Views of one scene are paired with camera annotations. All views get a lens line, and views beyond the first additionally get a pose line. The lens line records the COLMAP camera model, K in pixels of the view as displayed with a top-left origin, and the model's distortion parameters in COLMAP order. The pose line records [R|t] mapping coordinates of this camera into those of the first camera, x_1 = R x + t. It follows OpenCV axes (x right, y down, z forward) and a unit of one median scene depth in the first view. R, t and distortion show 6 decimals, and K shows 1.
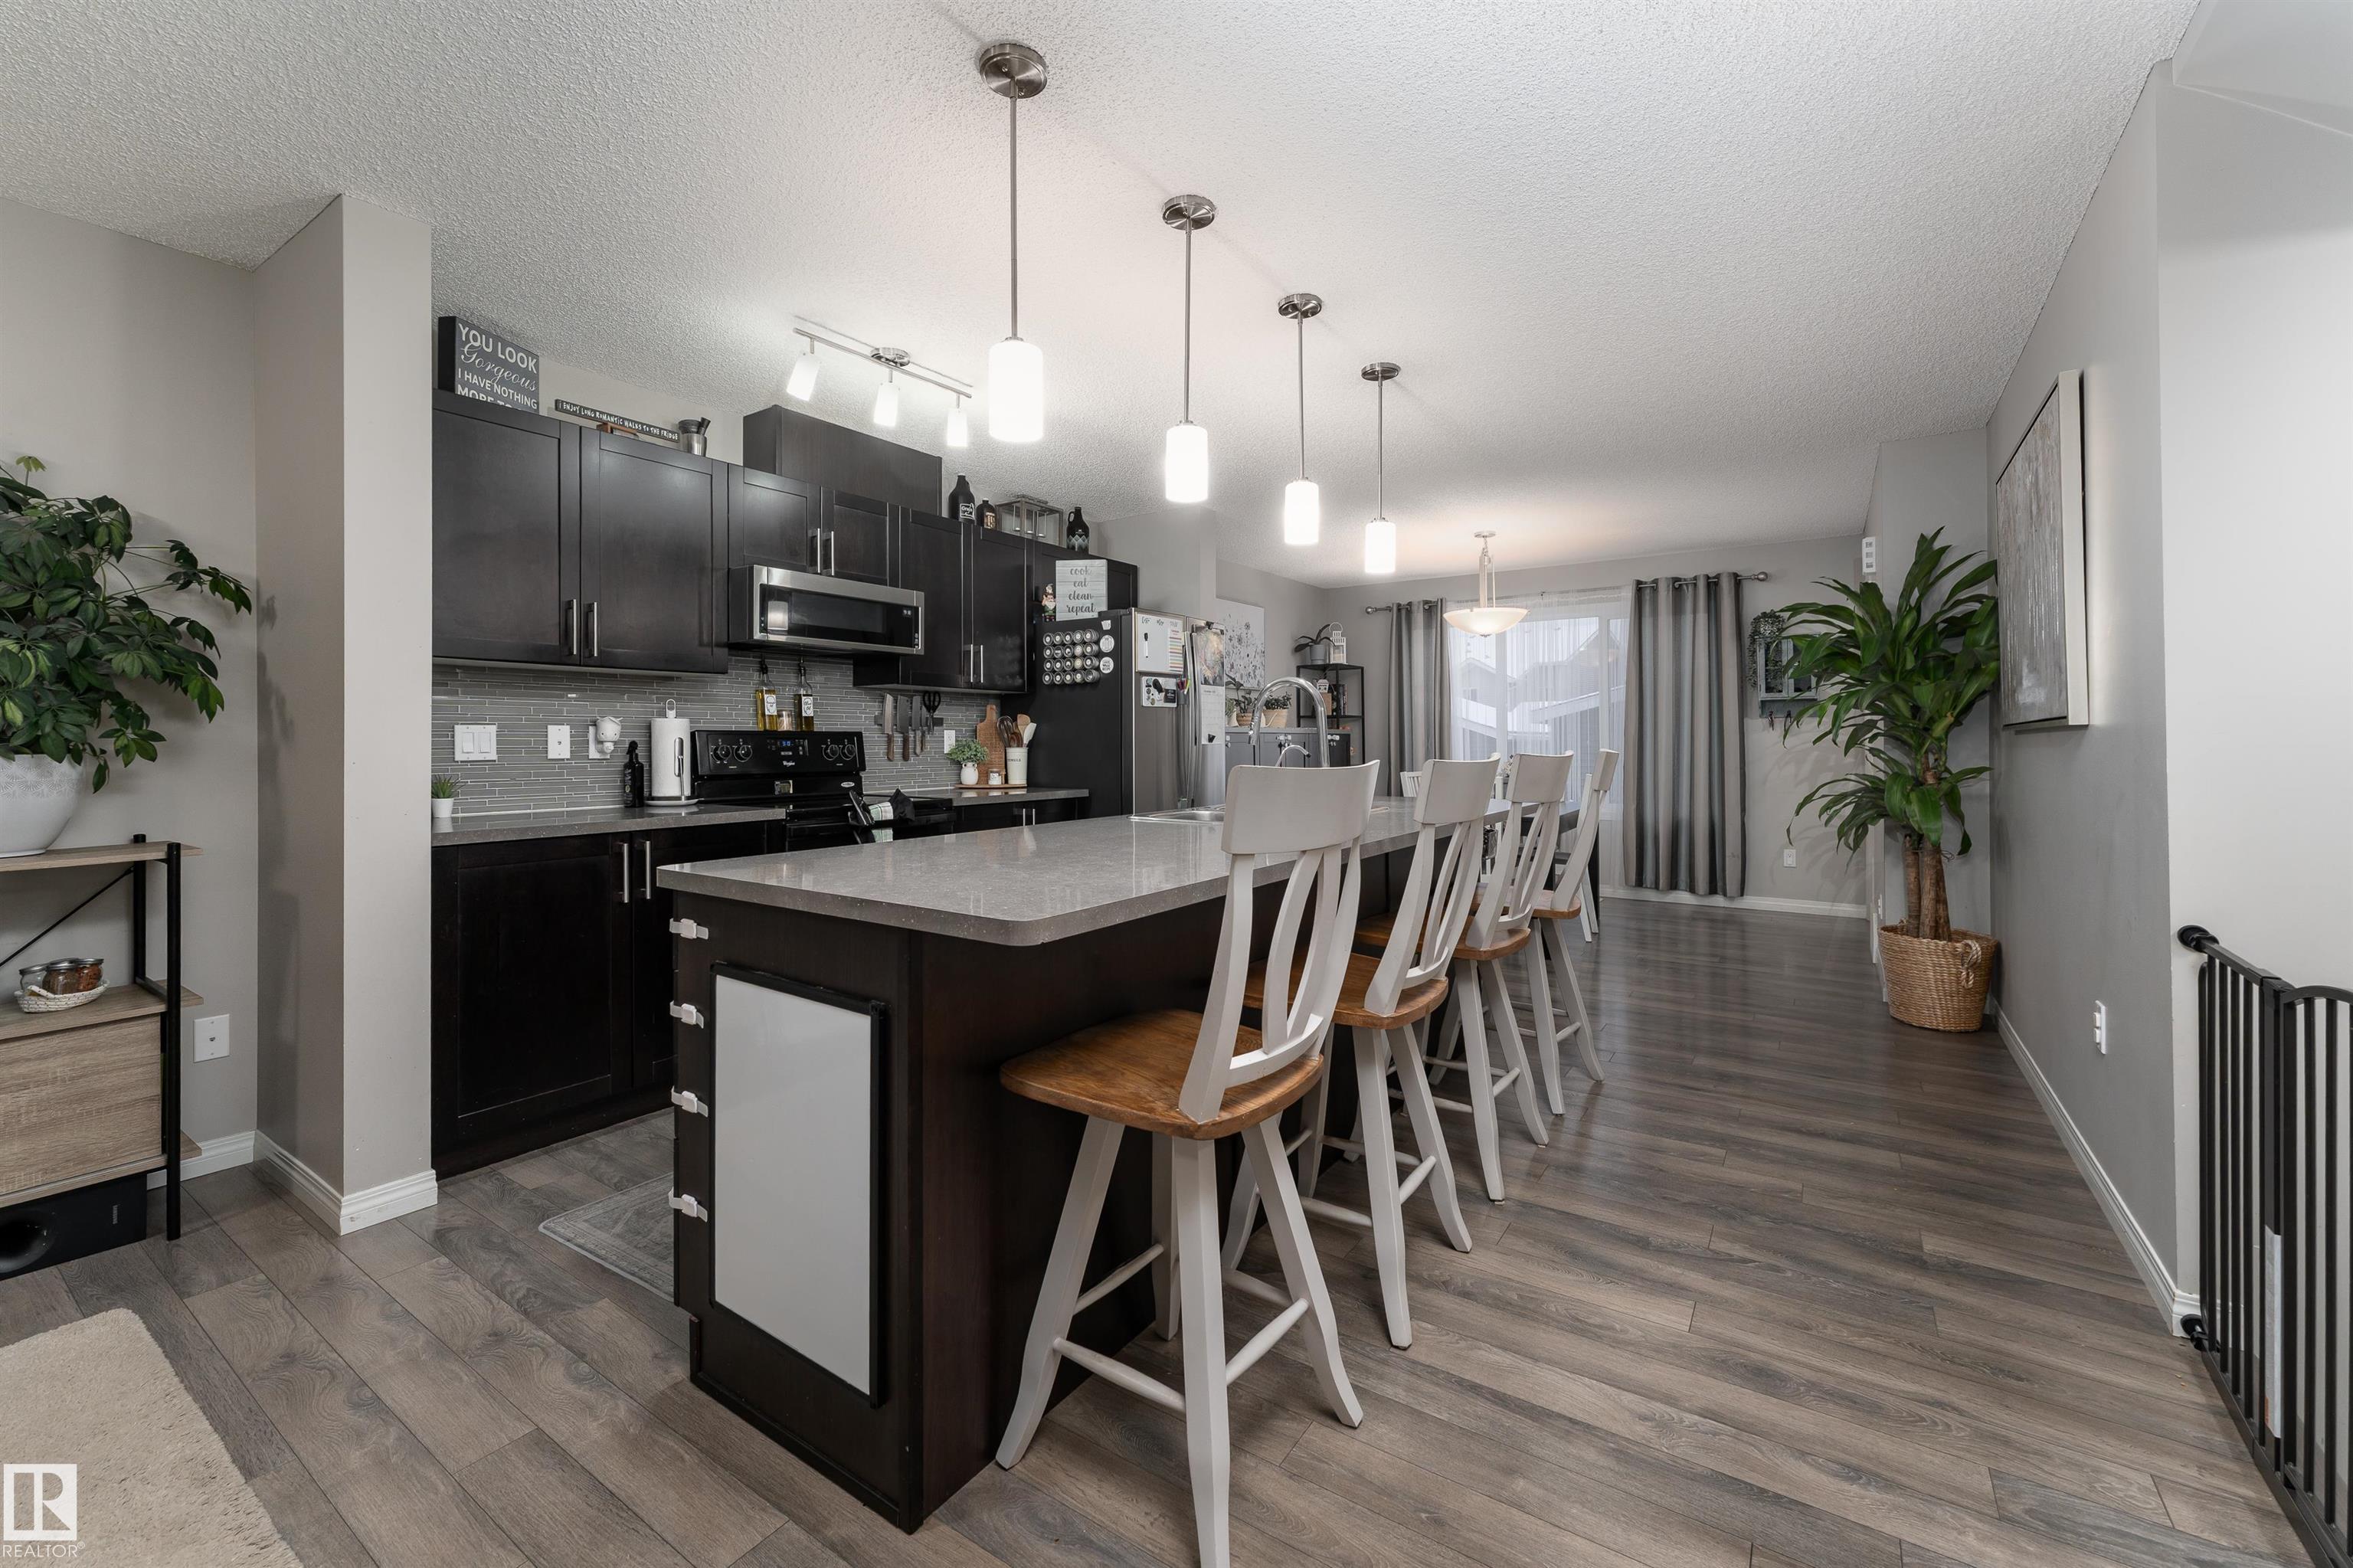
lens RADIAL K [[986.6, 0, 1177.8], [0, 986.6, 738.1], [0, 0, 1]] dist [0.001044, 0.000018]
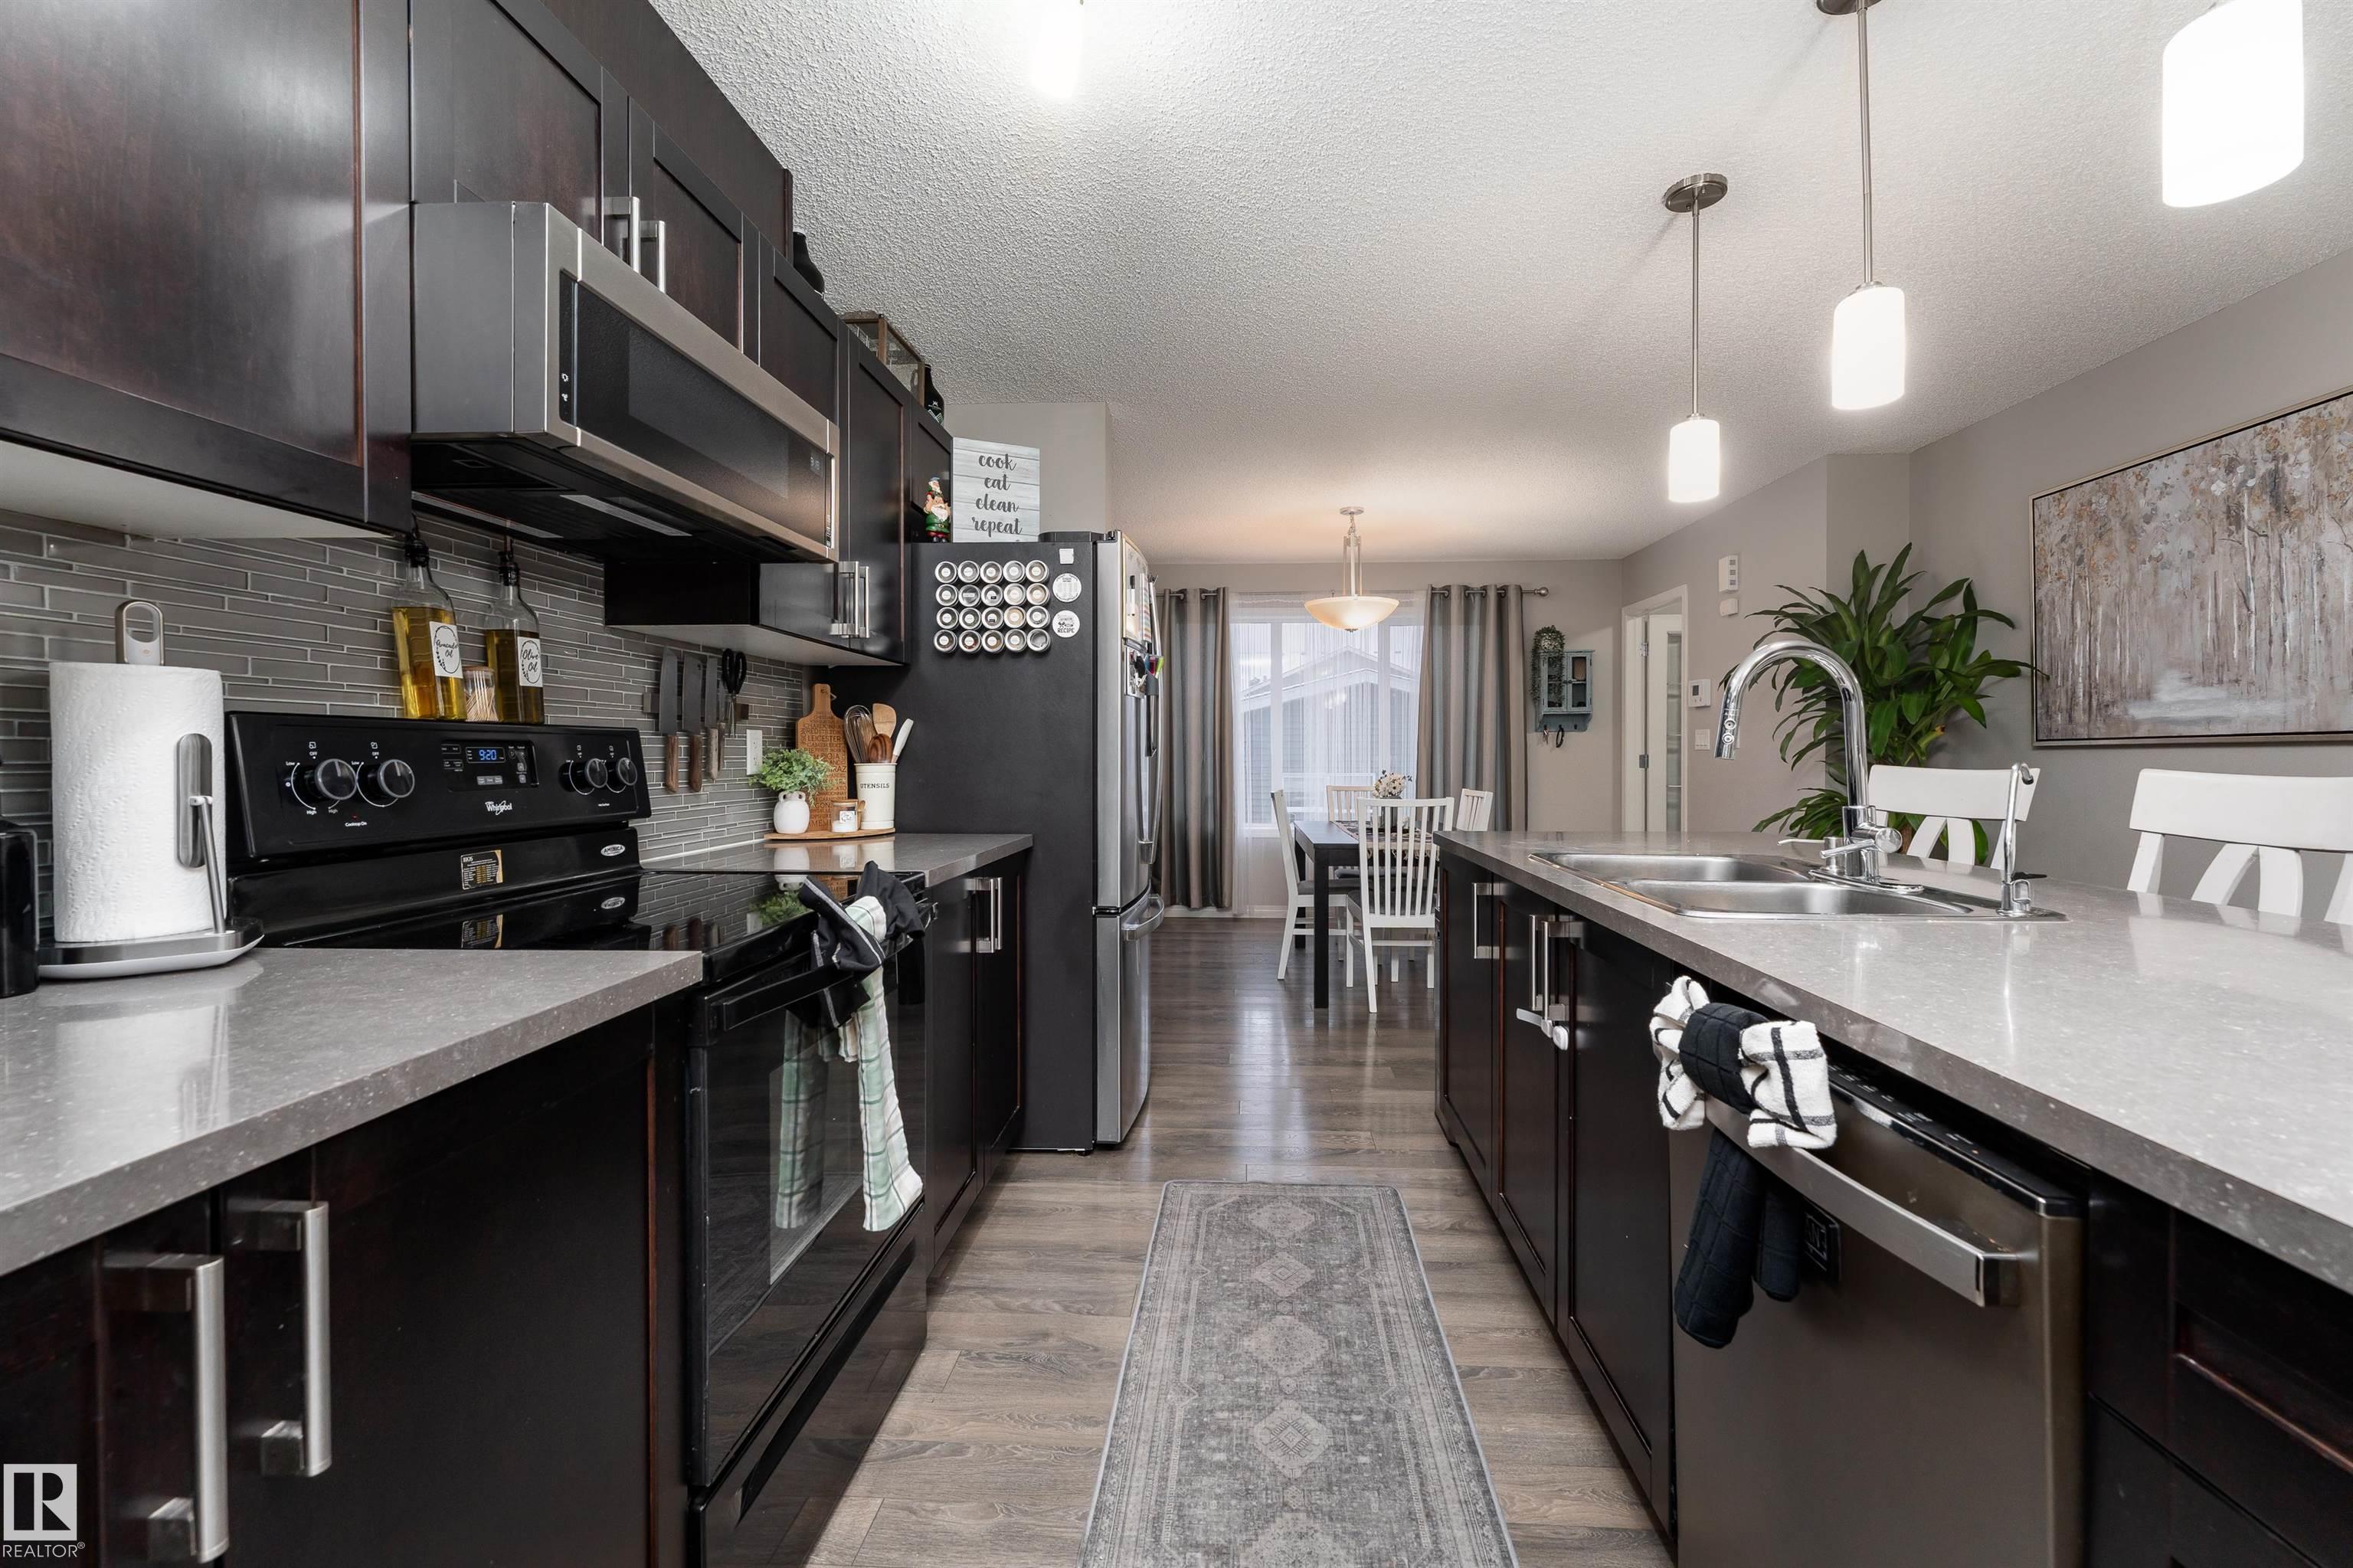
lens RADIAL K [[964.7, 0, 1185.2], [0, 964.7, 755.6], [0, 0, 1]] dist [0.001307, 0.000036]
pose [[0.851803, 0.002335, 0.523857, -0.309017], [-0.005432, 0.999976, 0.004375, 0.002142], [-0.523834, -0.006572, 0.851795, 0.460527]]
